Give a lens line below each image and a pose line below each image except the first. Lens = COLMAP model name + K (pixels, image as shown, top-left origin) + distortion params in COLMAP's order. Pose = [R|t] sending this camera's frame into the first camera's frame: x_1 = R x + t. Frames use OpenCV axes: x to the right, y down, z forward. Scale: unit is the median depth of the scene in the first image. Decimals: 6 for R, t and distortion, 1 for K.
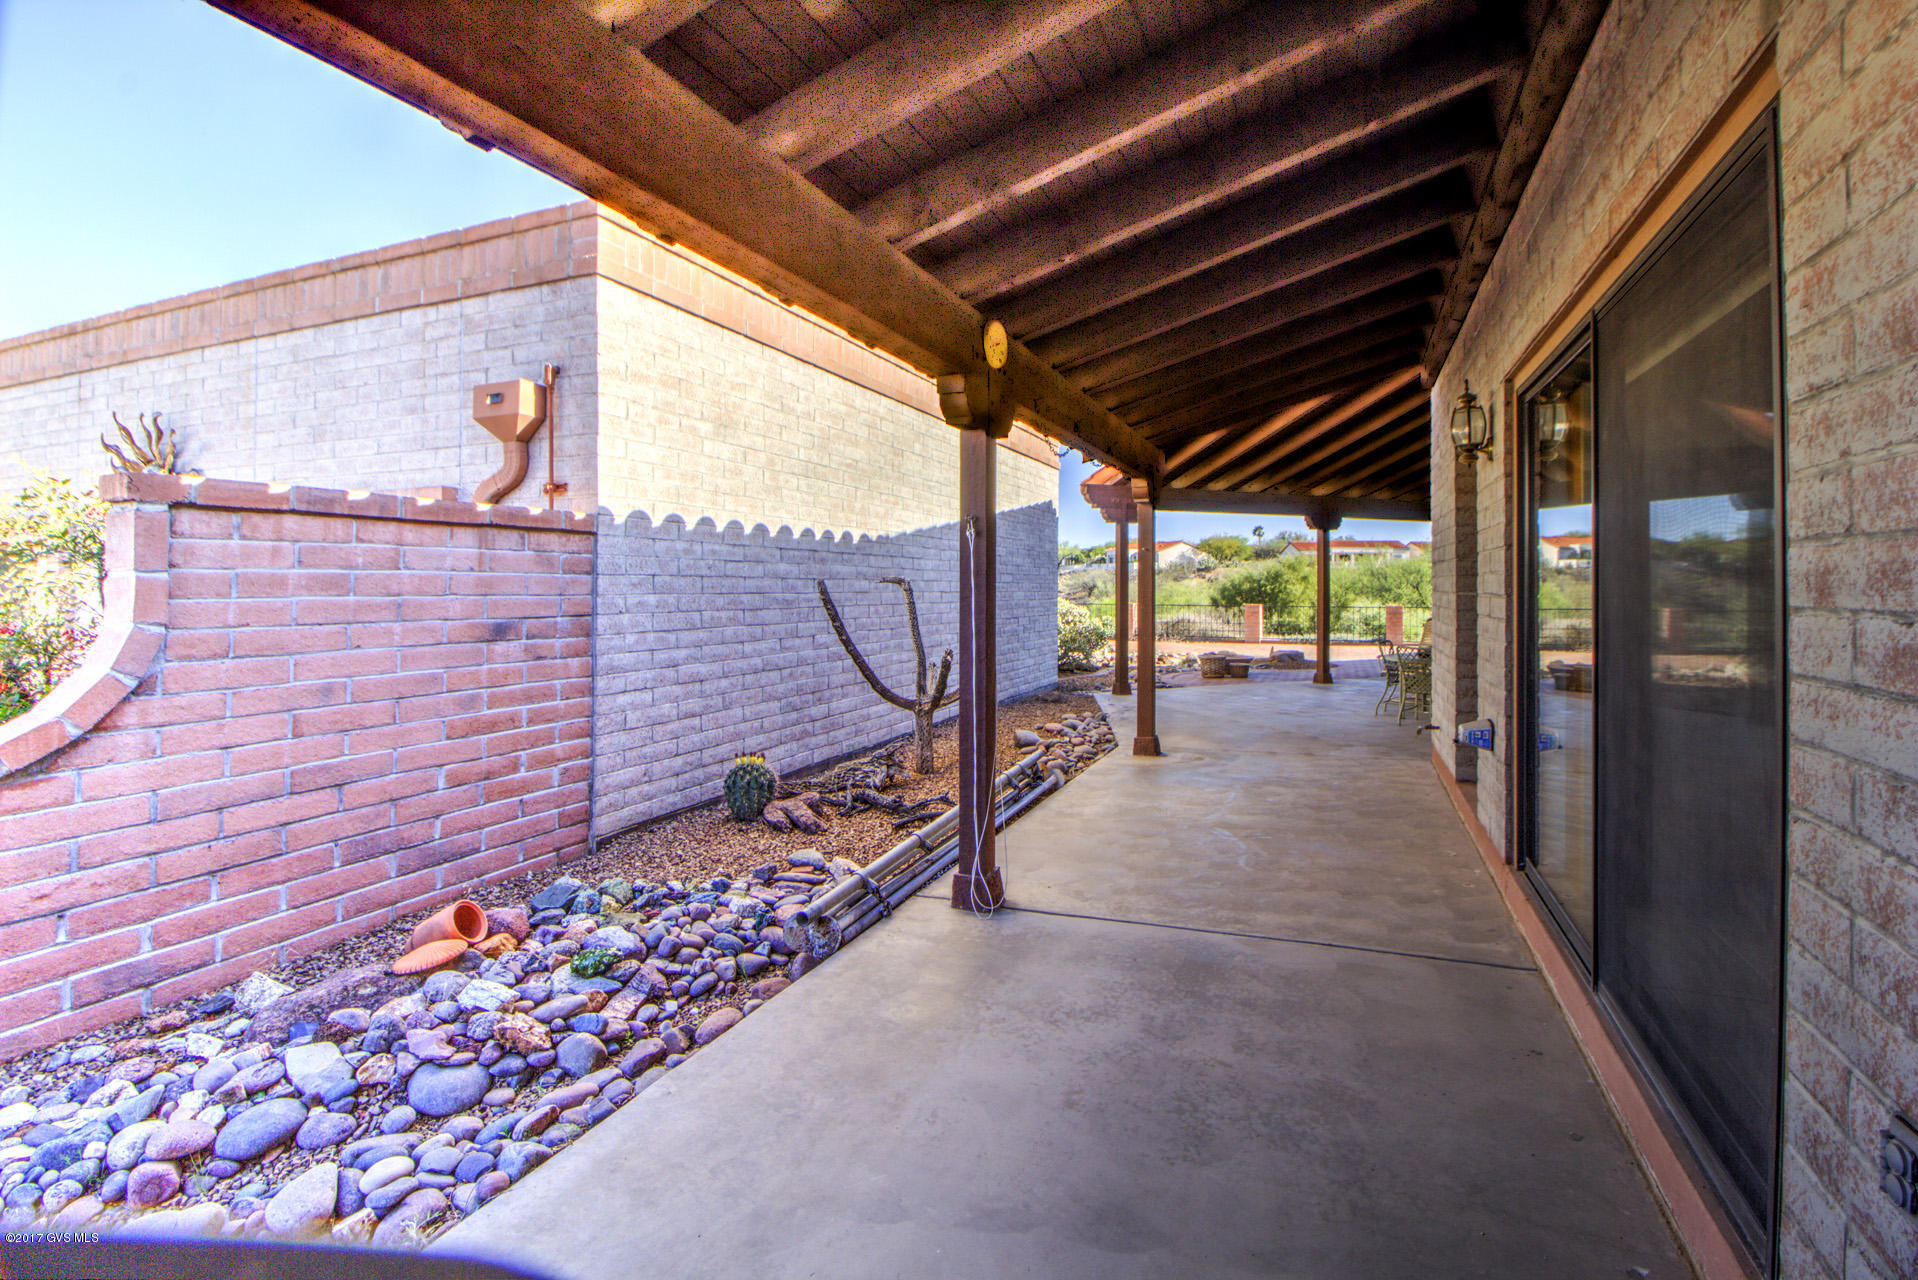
lens RADIAL K [[923.0, 0, 960.2], [0, 923.0, 592.8], [0, 0, 1]] dist [-0.000041, -0.000006]
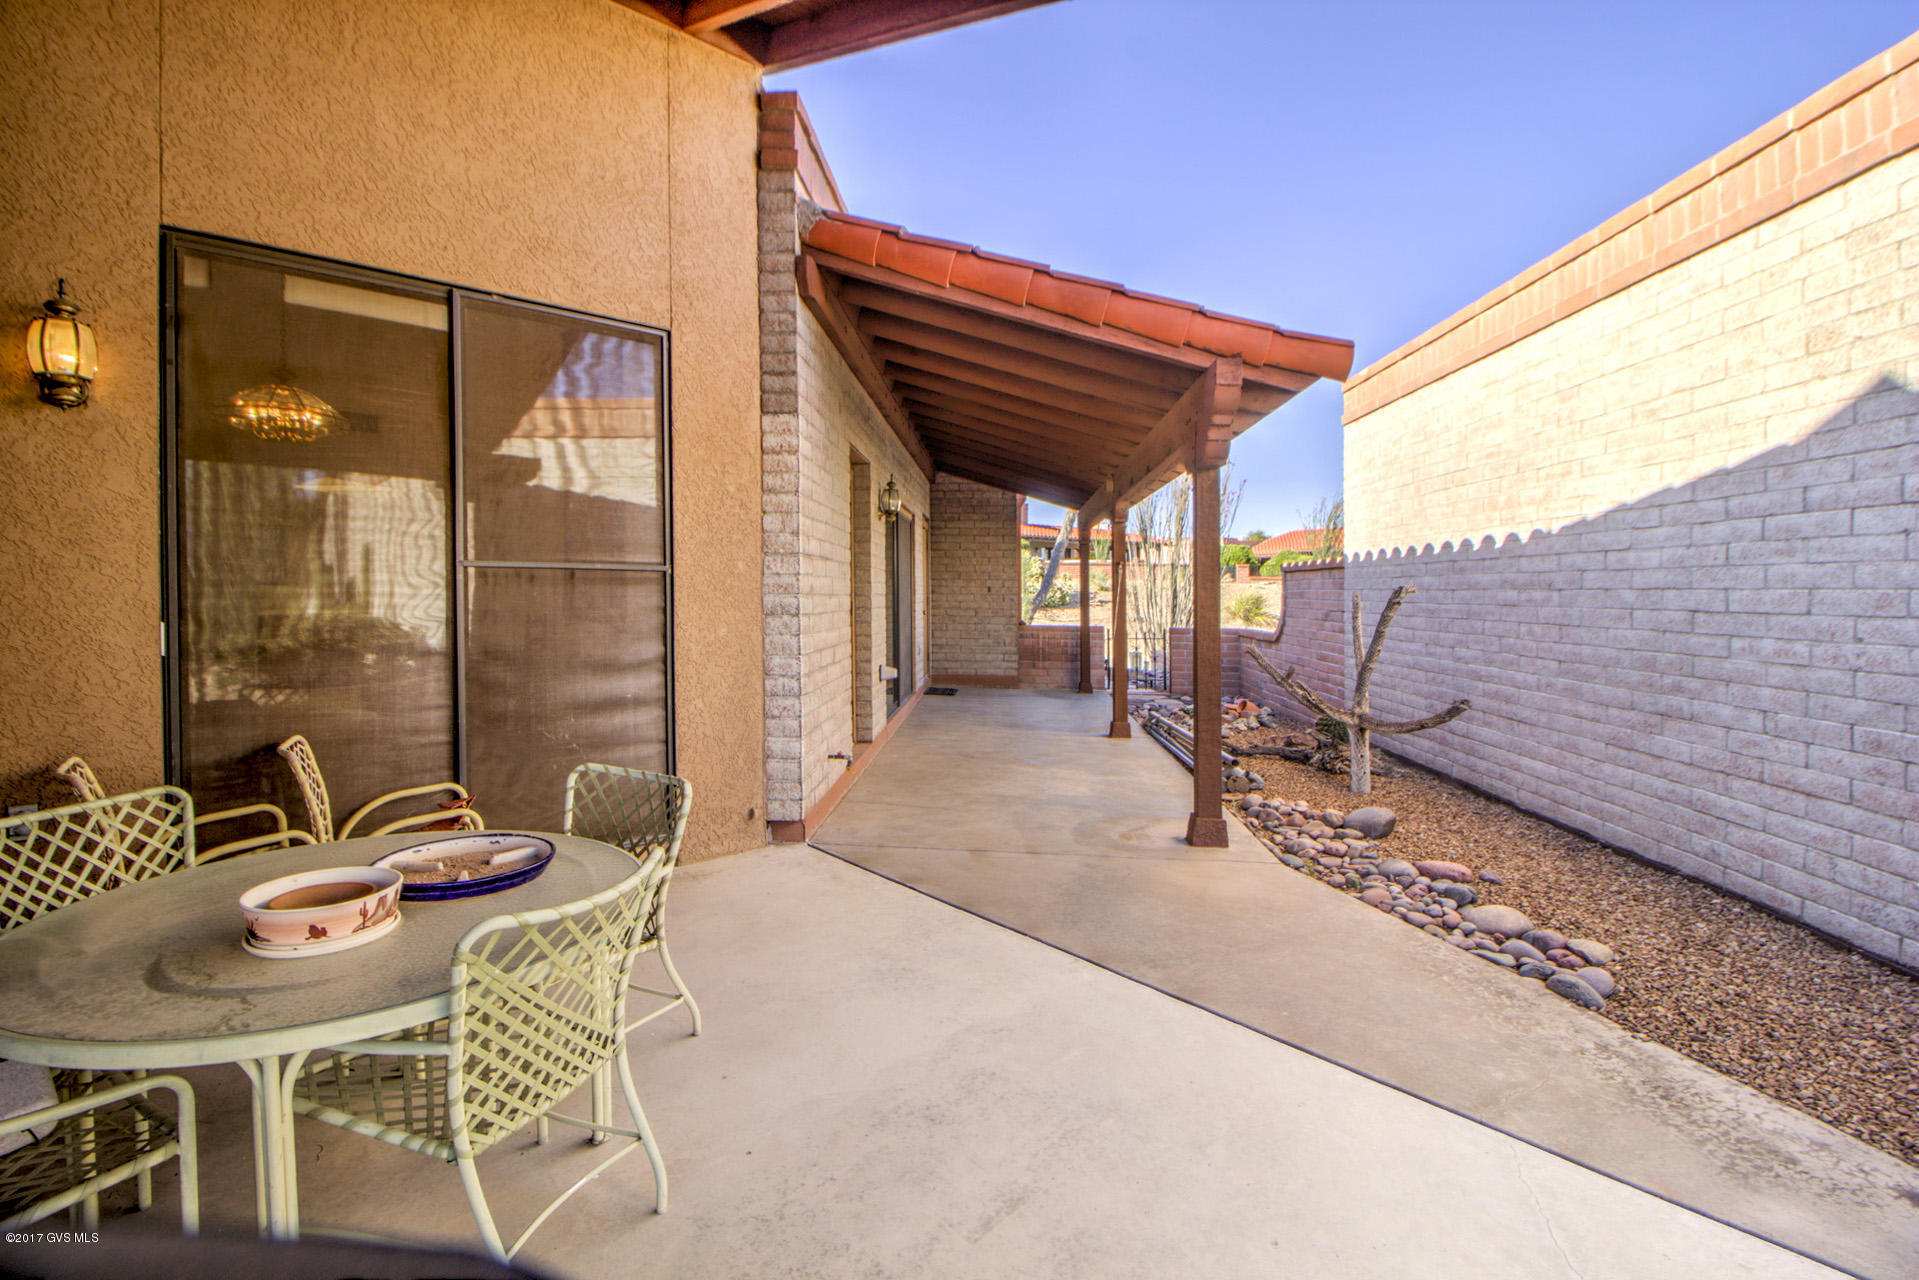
lens RADIAL K [[923.5, 0, 960.7], [0, 923.5, 592.7], [0, 0, 1]] dist [-0.000041, -0.000006]
pose [[-0.941546, 0.004576, -0.336852, 0.697883], [0.002207, 0.999970, 0.007416, -0.021543], [0.336876, 0.006239, -0.941528, 1.809093]]
